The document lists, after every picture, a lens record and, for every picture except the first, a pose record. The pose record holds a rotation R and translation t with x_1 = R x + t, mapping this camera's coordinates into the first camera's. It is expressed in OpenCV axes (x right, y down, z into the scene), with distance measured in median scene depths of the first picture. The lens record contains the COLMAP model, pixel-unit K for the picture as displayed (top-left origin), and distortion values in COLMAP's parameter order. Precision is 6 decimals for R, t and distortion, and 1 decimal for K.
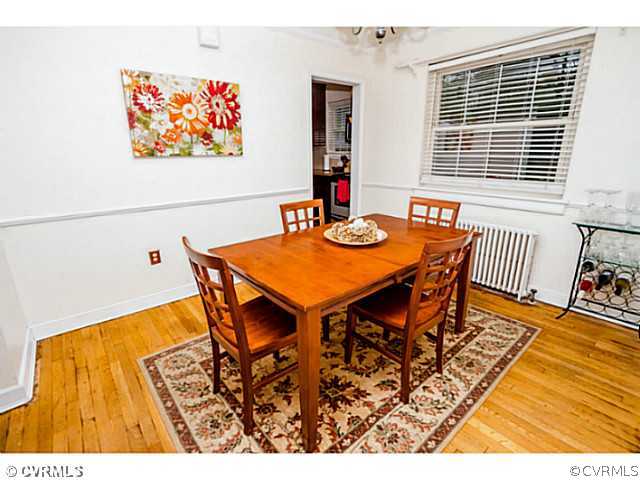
lens RADIAL K [[305.6, 0, 320.0], [0, 305.6, 240.0], [0, 0, 1]] dist [-0.017928, -0.000747]
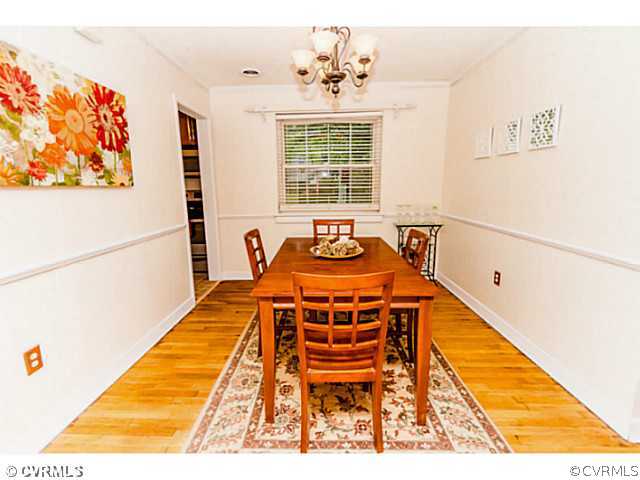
lens RADIAL K [[287.6, 0, 320.0], [0, 287.6, 240.0], [0, 0, 1]] dist [-0.001990, -0.000891]
pose [[0.663244, -0.134991, 0.736128, -0.552156], [0.209529, 0.977757, -0.009483, -0.045387], [-0.718474, 0.160529, 0.676776, 0.216953]]
